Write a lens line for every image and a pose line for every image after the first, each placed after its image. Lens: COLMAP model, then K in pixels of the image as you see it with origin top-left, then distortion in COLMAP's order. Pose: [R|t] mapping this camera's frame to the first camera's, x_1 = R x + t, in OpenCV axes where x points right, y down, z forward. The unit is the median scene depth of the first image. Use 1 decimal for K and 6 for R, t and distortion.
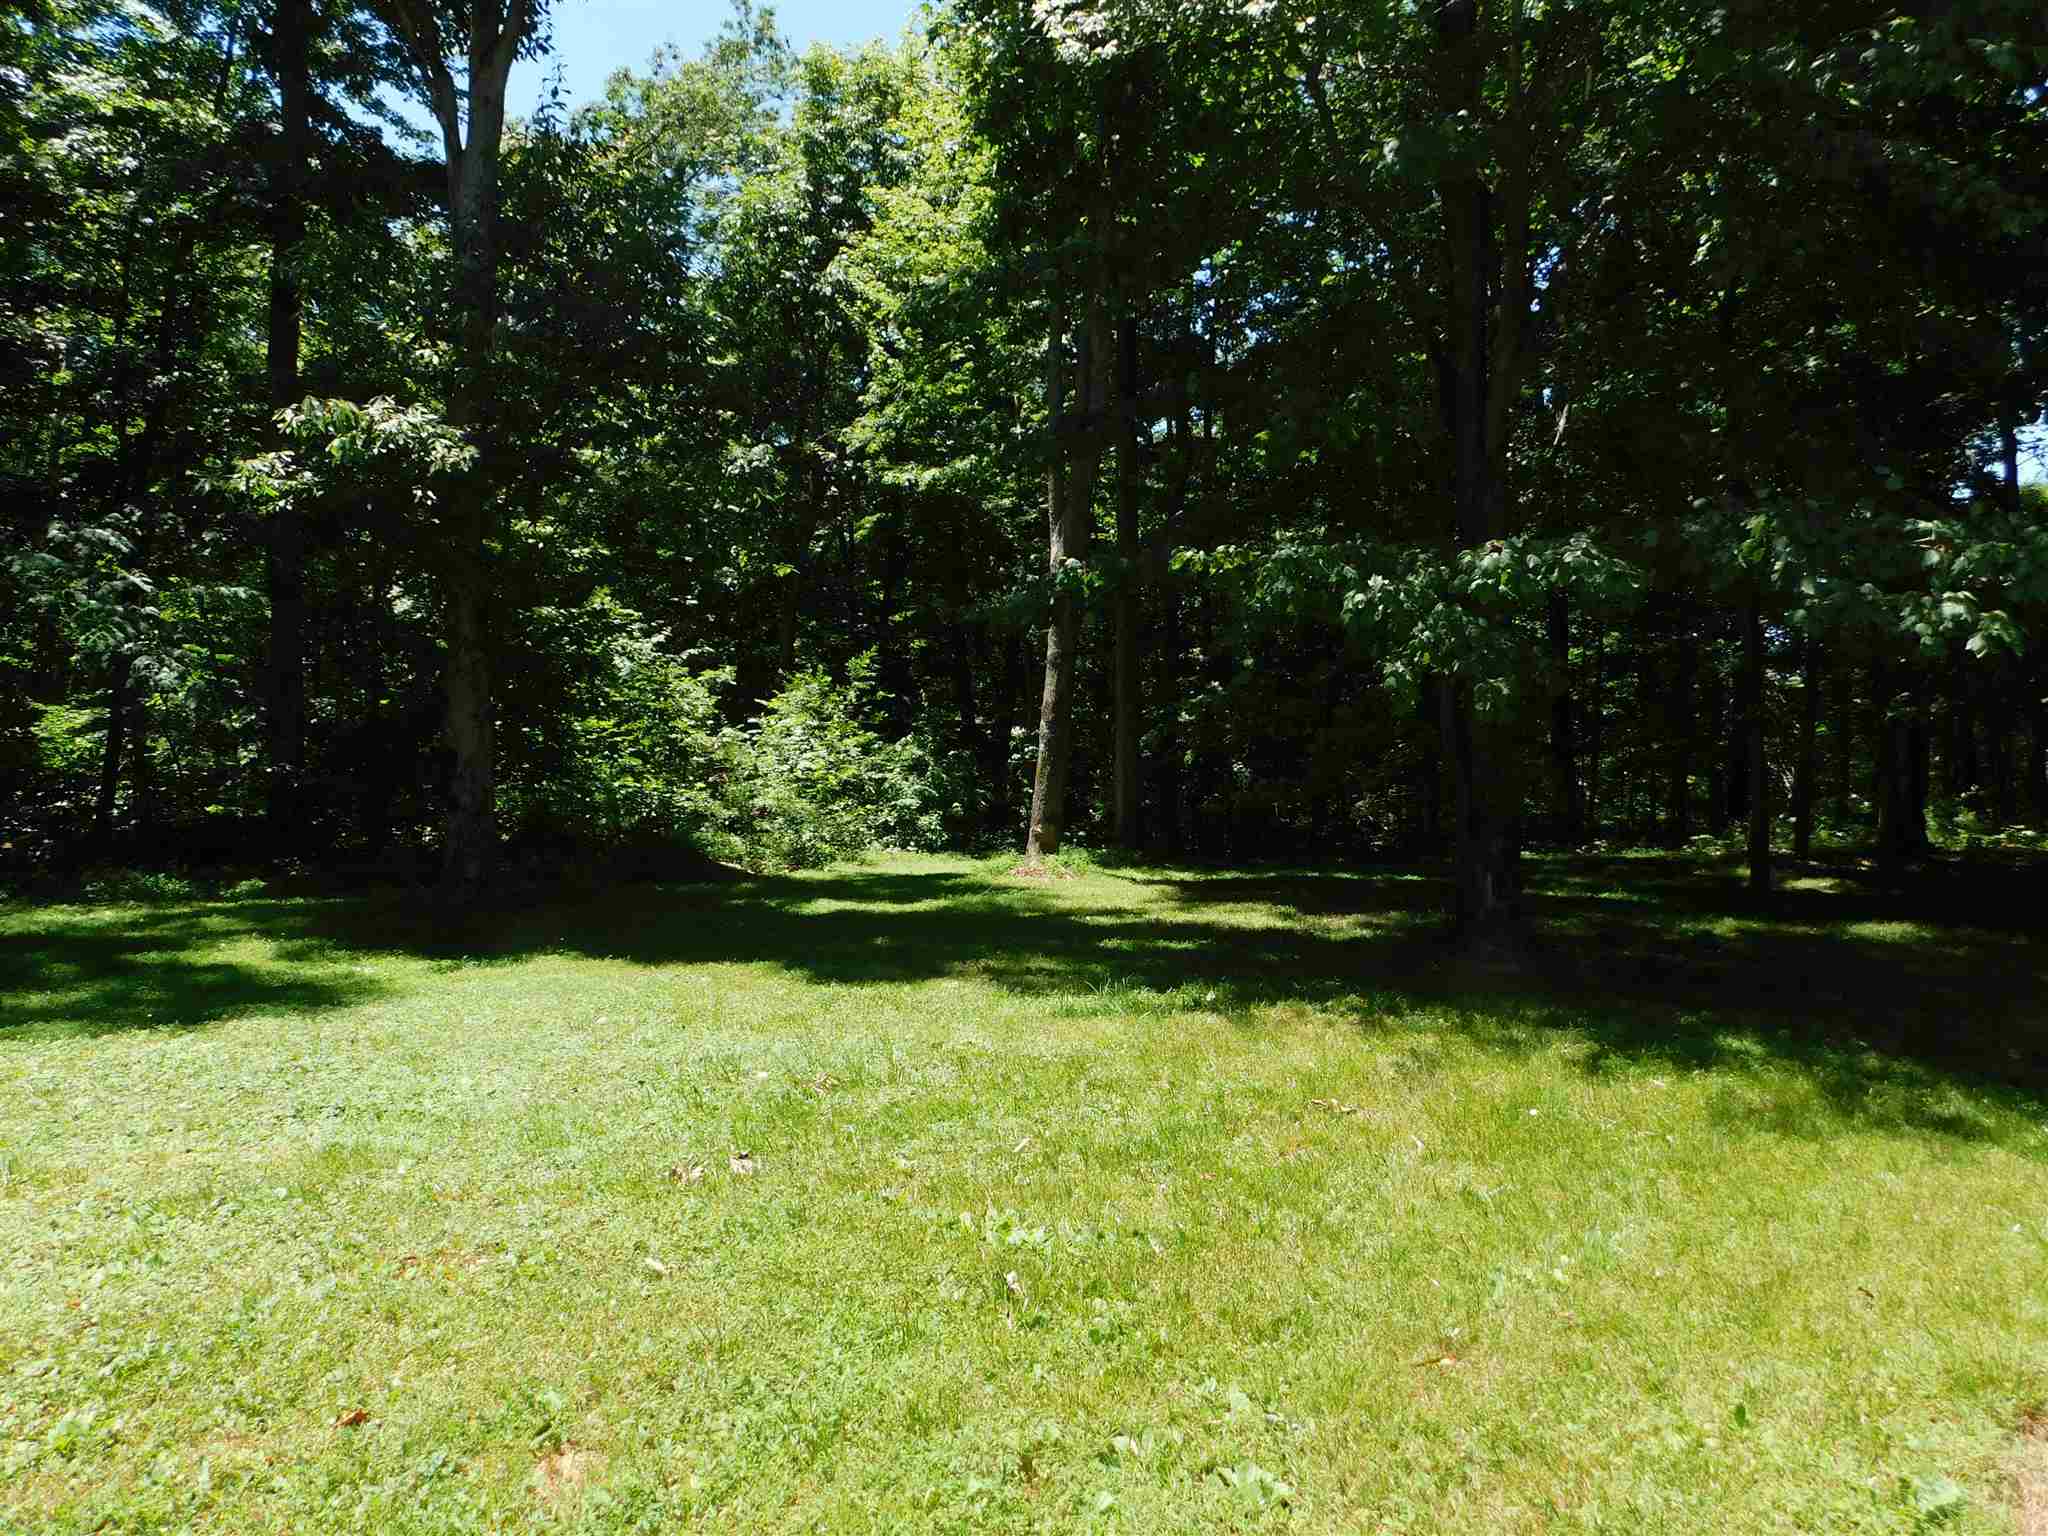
lens RADIAL K [[1356.1, 0, 1024.6], [0, 1356.1, 768.4], [0, 0, 1]] dist [-0.054614, 0.022742]
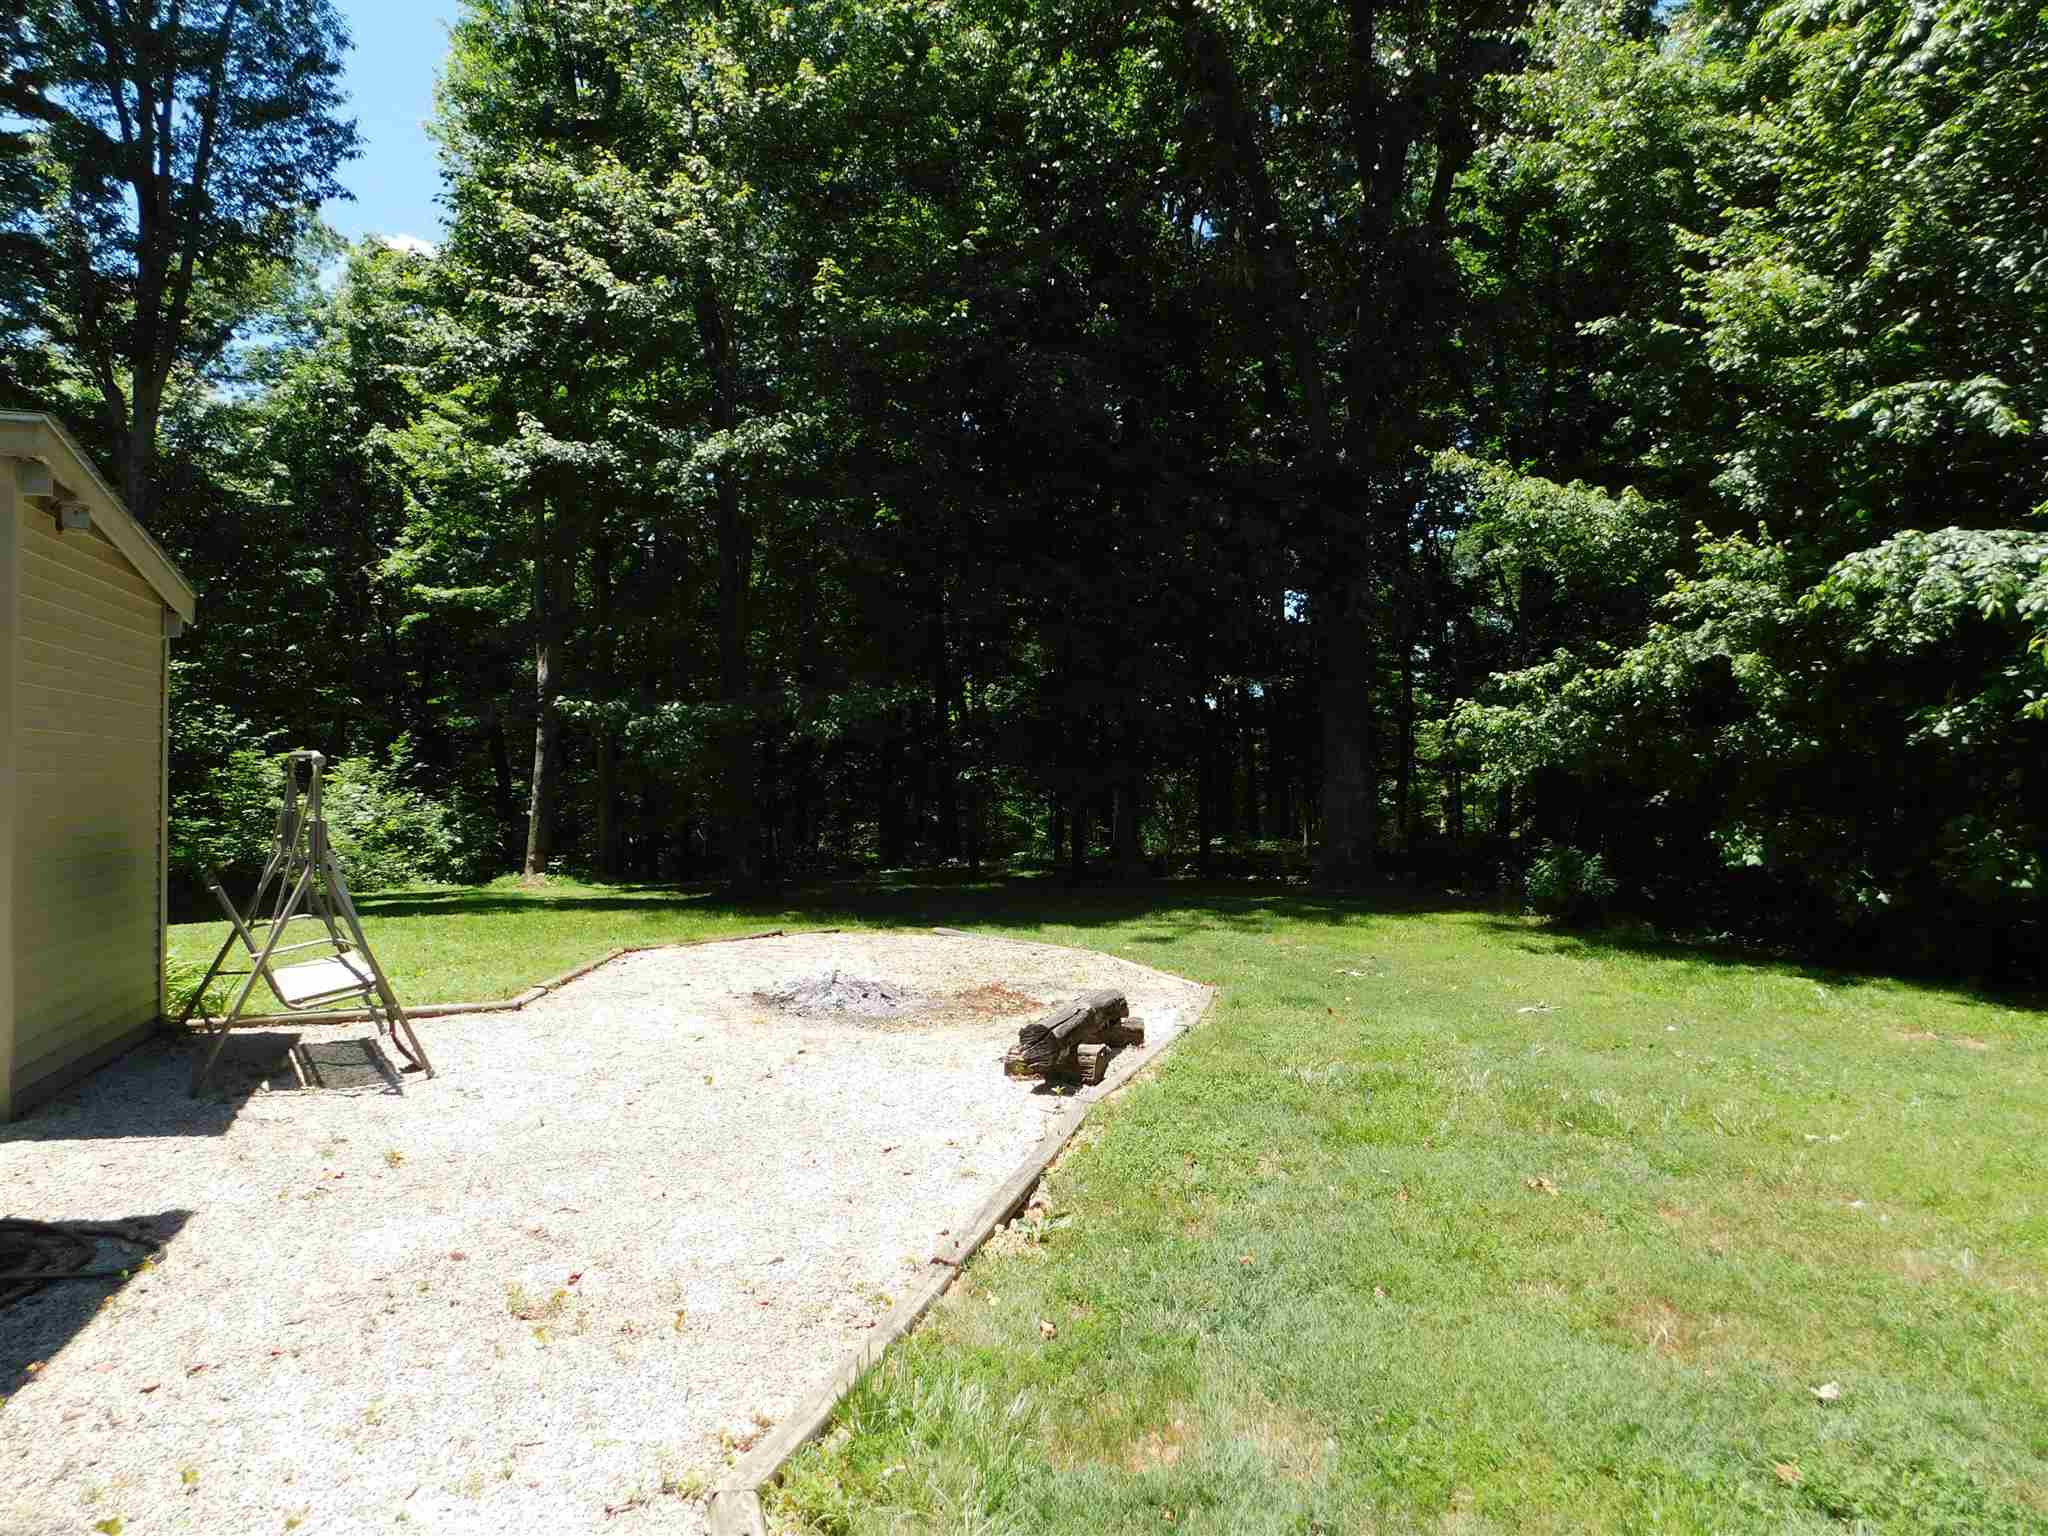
lens RADIAL K [[1356.1, 0, 1016.4], [0, 1356.1, 766.9], [0, 0, 1]] dist [-0.054614, 0.022742]
pose [[0.954357, -0.021983, 0.297858, 0.058845], [0.034179, 0.998774, -0.035800, 0.012903], [-0.296706, 0.044347, 0.953939, -0.406005]]
